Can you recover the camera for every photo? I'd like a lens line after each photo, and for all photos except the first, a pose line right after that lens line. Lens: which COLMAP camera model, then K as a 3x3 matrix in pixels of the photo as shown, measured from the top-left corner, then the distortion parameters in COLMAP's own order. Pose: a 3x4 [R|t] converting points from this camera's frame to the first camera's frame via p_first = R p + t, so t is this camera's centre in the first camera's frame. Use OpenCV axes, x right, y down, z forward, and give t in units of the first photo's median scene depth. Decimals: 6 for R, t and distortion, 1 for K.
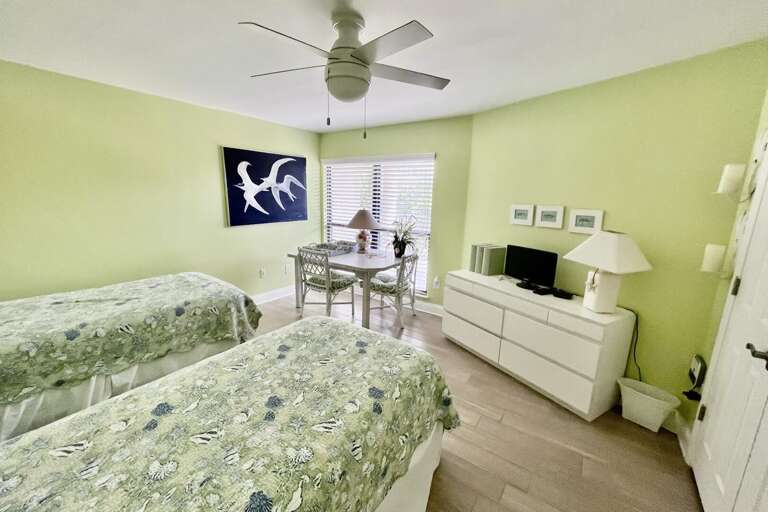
lens RADIAL K [[314.8, 0, 383.5], [0, 314.8, 257.9], [0, 0, 1]] dist [-0.001566, -0.000144]
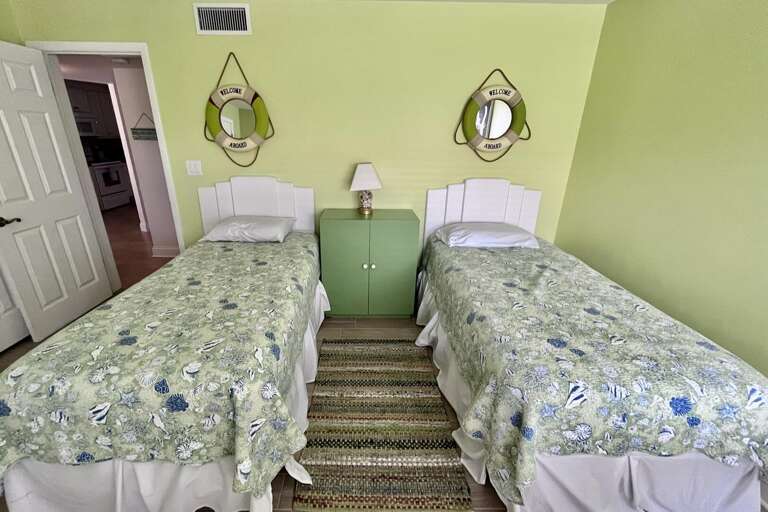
lens RADIAL K [[314.8, 0, 380.0], [0, 314.8, 253.3], [0, 0, 1]] dist [-0.001566, -0.000144]
pose [[-0.789874, 0.181351, -0.585842, -0.111799], [-0.154770, 0.865409, 0.476565, -0.273793], [0.593418, 0.467097, -0.655496, 1.357446]]
